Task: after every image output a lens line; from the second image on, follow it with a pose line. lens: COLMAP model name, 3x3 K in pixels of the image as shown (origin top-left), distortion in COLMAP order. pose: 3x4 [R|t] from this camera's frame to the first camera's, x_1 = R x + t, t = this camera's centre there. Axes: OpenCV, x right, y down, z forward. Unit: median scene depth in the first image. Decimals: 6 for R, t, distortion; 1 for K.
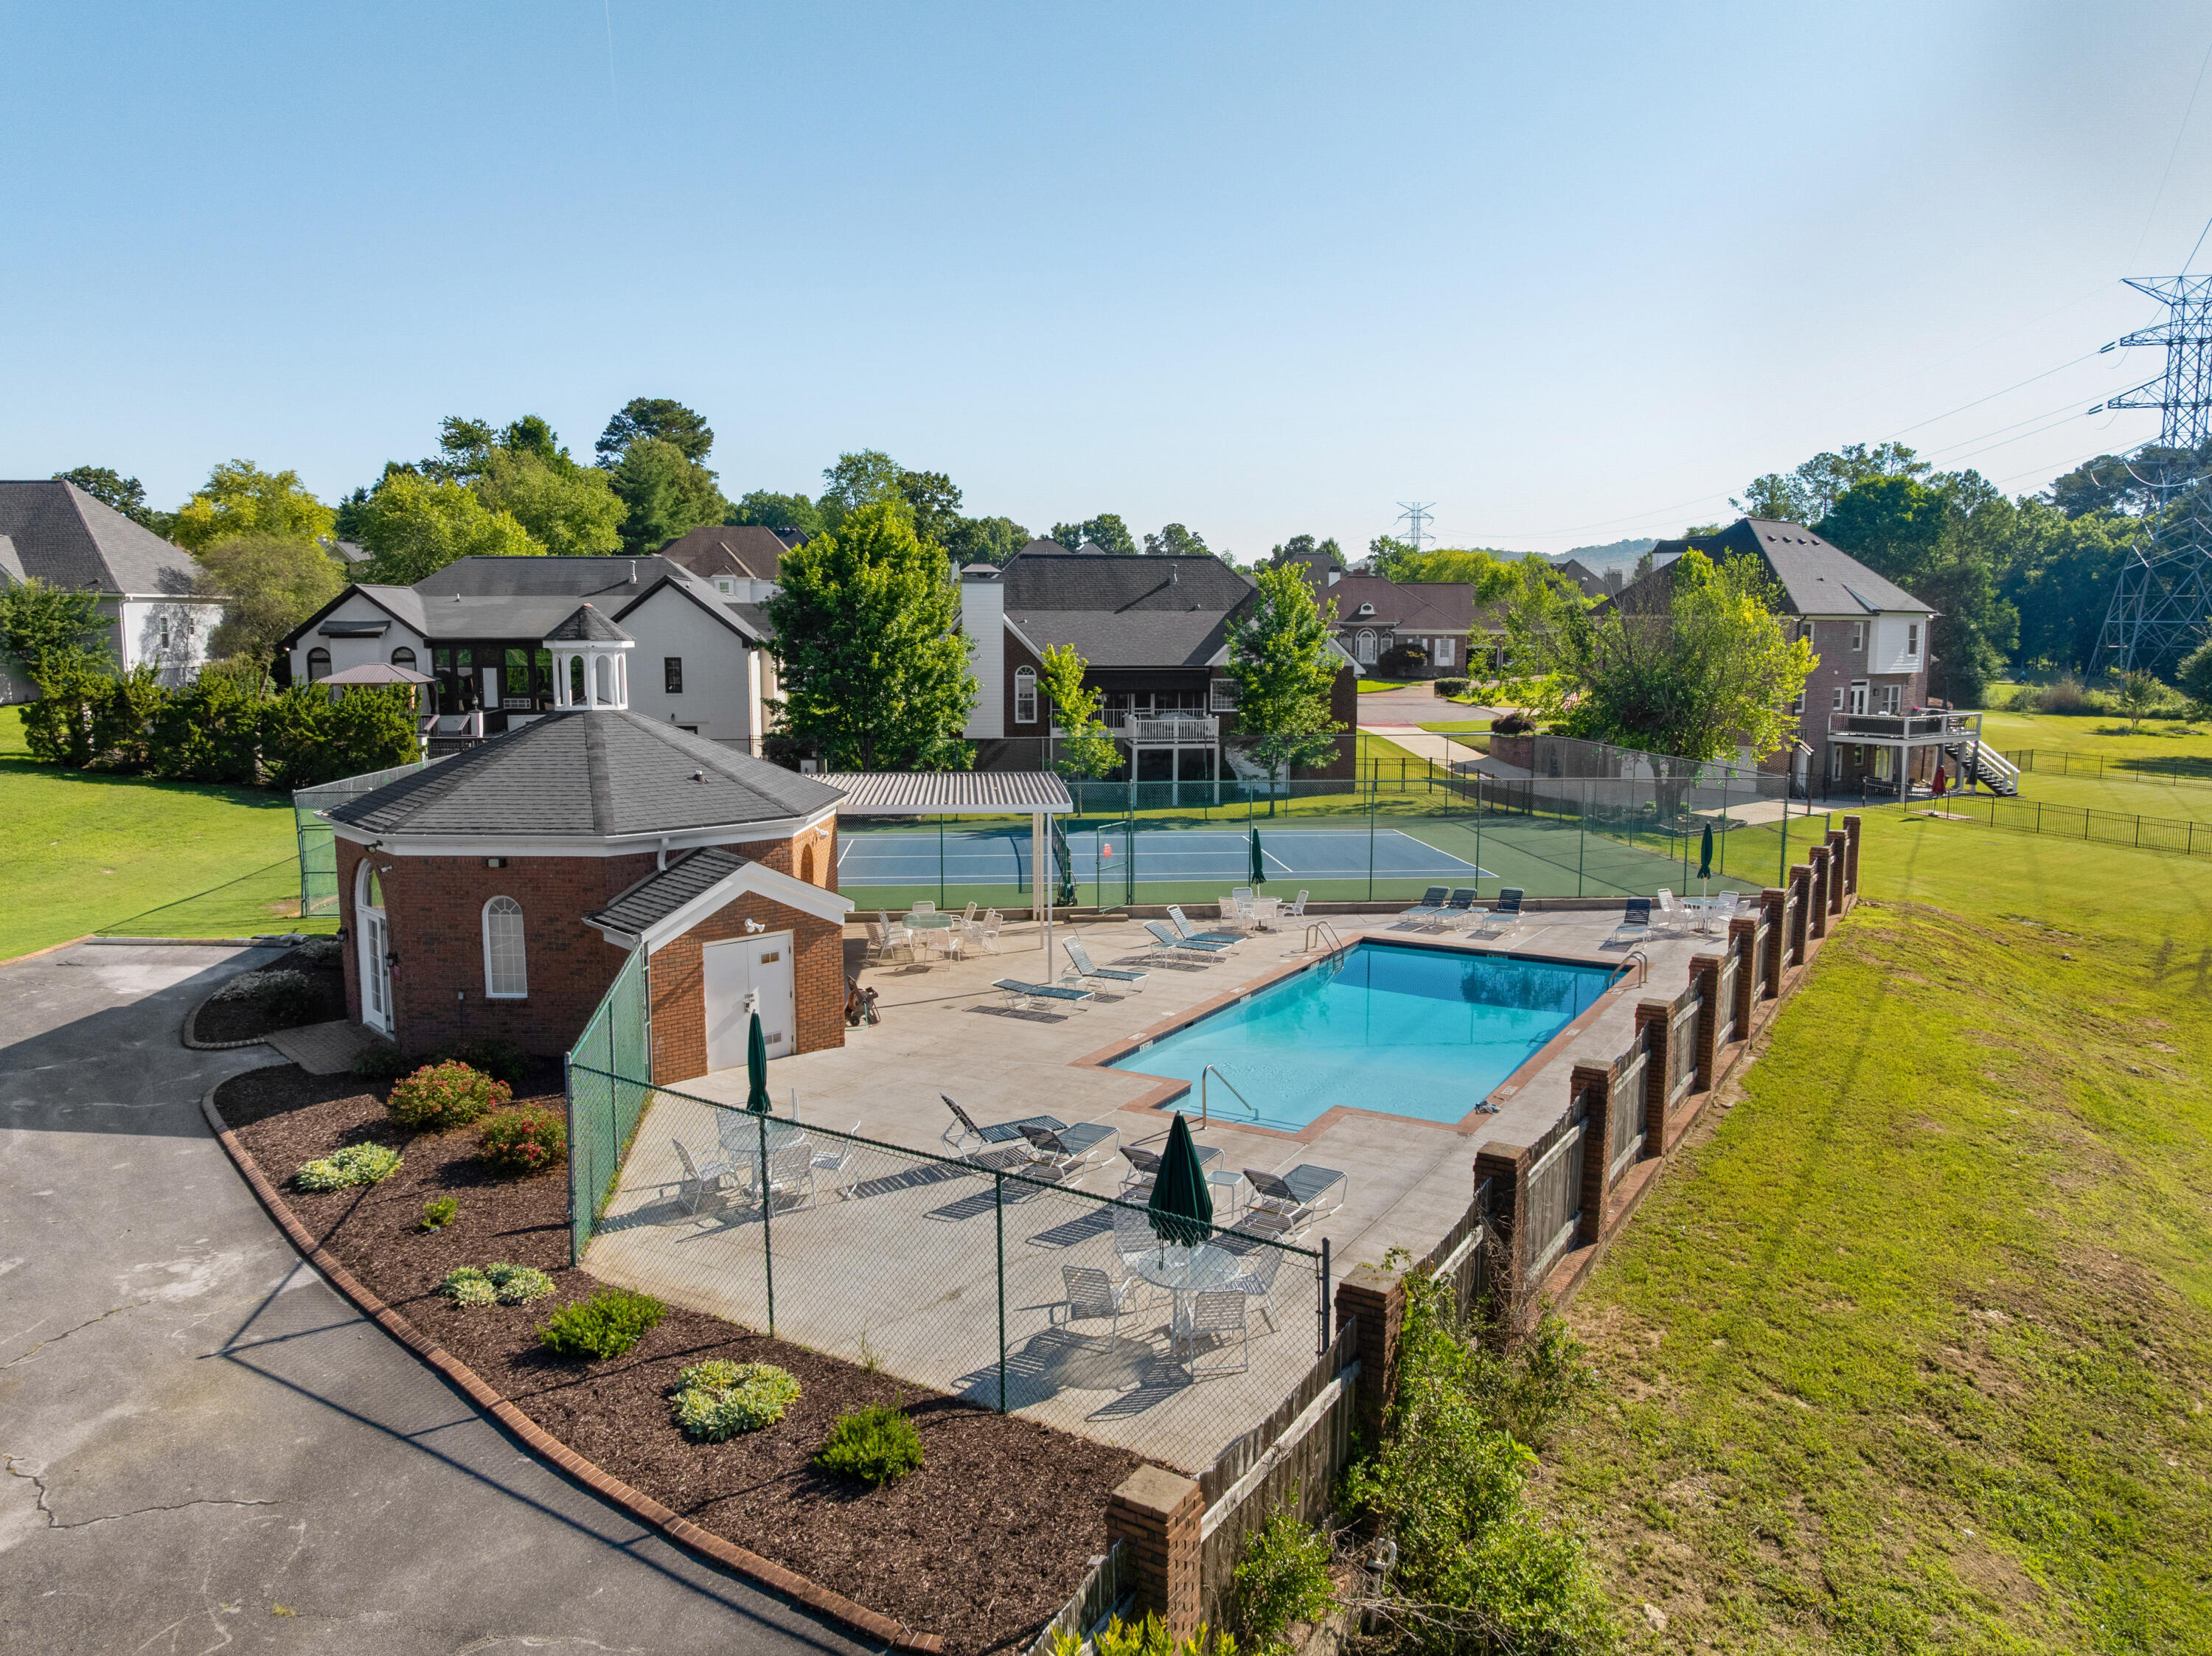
lens RADIAL K [[1568.4, 0, 1106.0], [0, 1568.4, 828.0], [0, 0, 1]] dist [-0.038851, 0.006014]
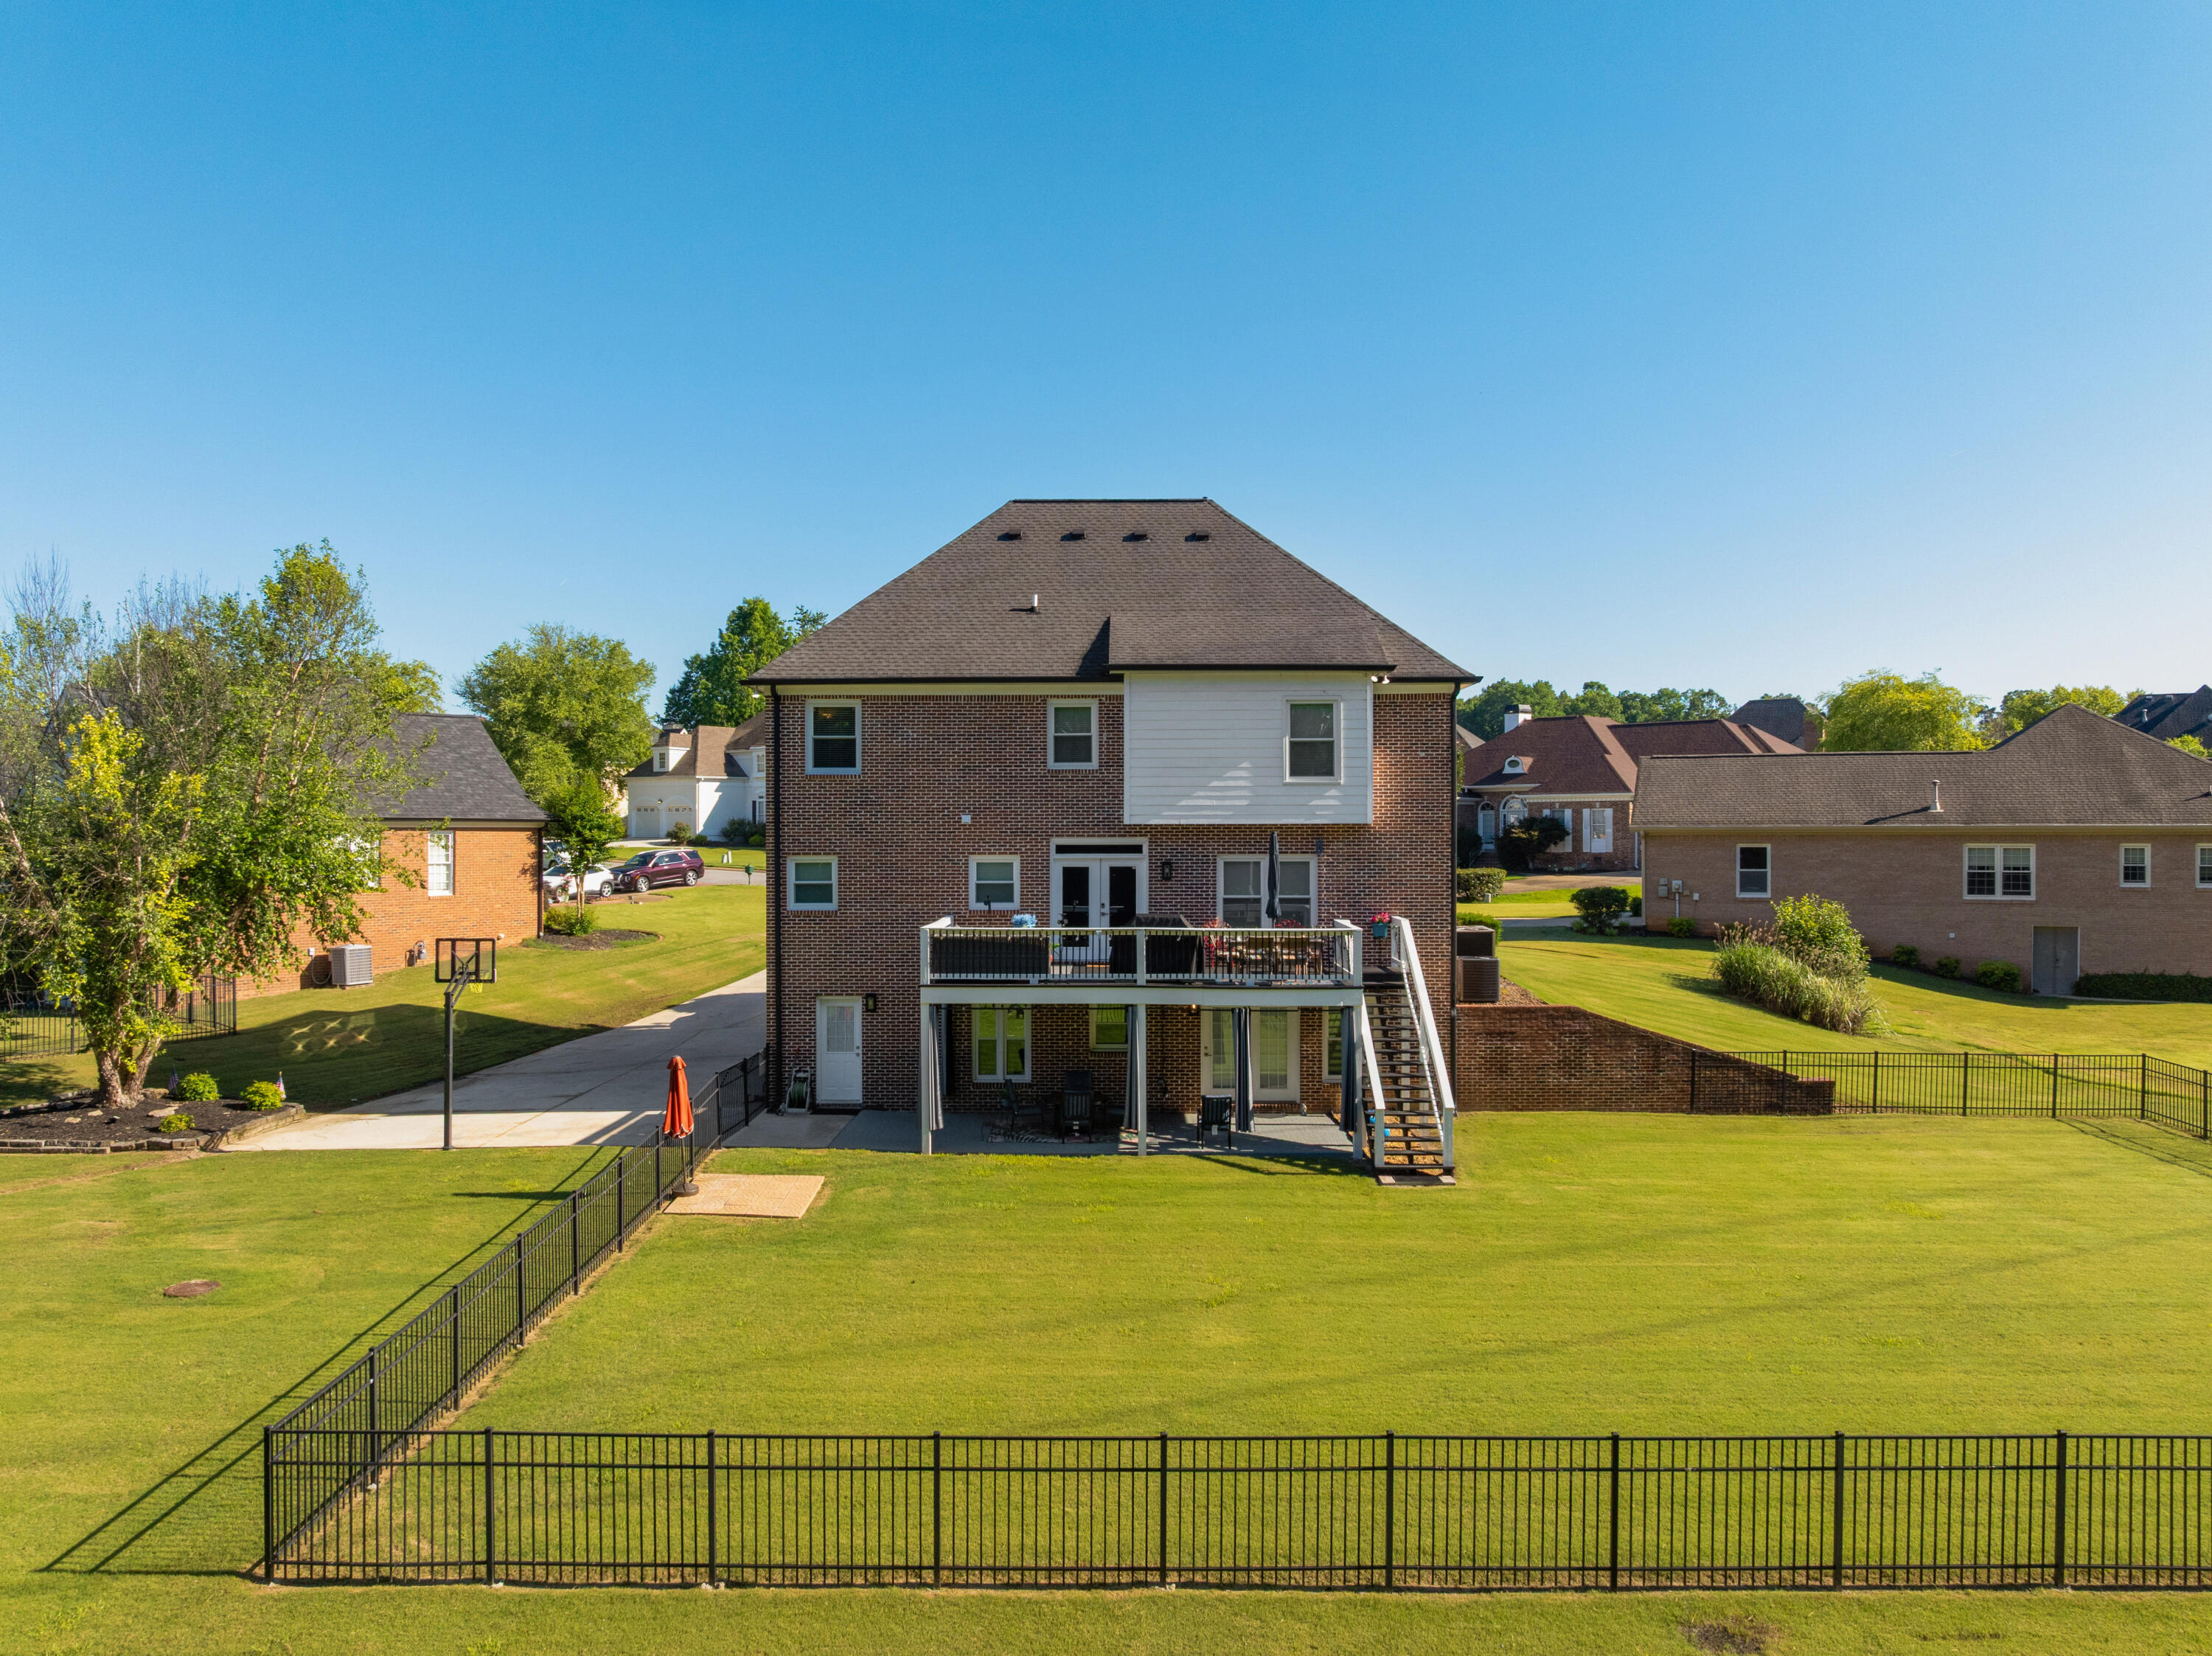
lens RADIAL K [[1573.0, 0, 1103.7], [0, 1573.0, 819.3], [0, 0, 1]] dist [-0.036836, -0.003366]
pose [[0.783469, -0.008732, -0.621370, 0.386850], [-0.078973, 0.990395, -0.113492, -0.027806], [0.616393, 0.137989, 0.775254, 0.354002]]
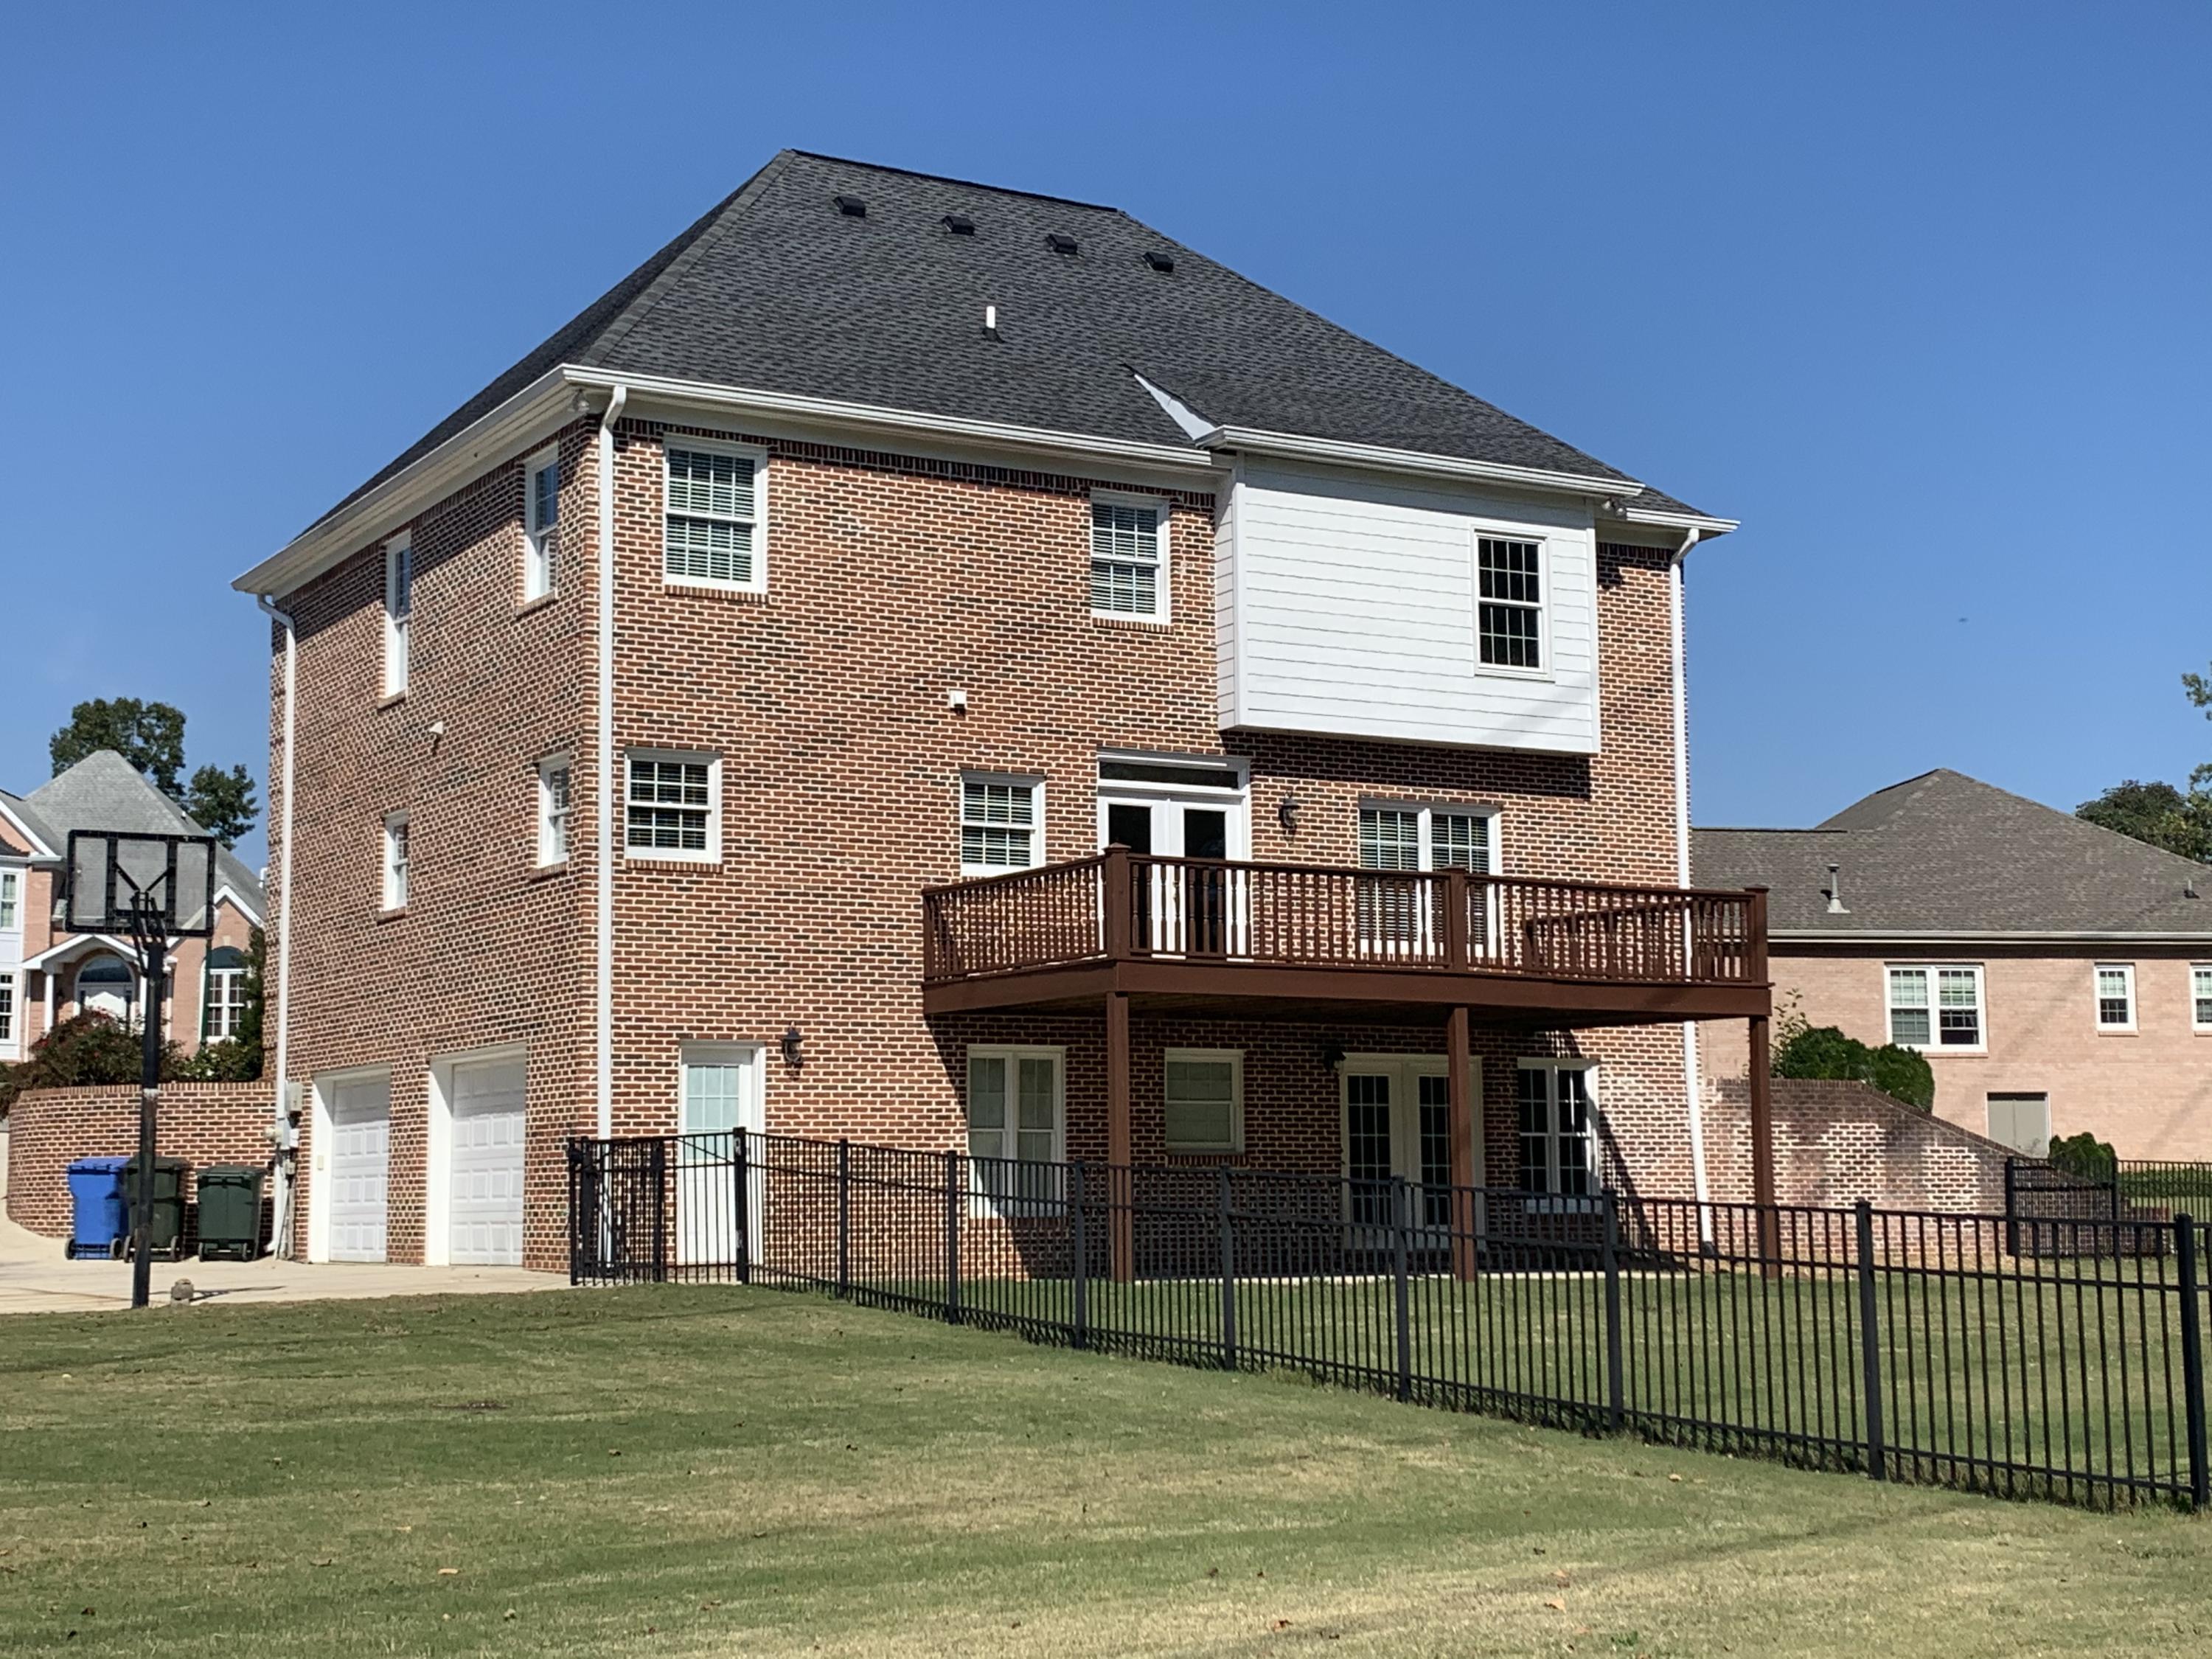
lens RADIAL K [[3104.2, 0, 1106.0], [0, 3104.2, 829.5], [0, 0, 1]] dist [0.106644, -0.002256]
pose [[0.991684, -0.027119, -0.125805, 0.276159], [-0.005219, 0.968266, -0.249868, 0.012627], [0.128589, 0.248447, 0.960072, 0.303052]]
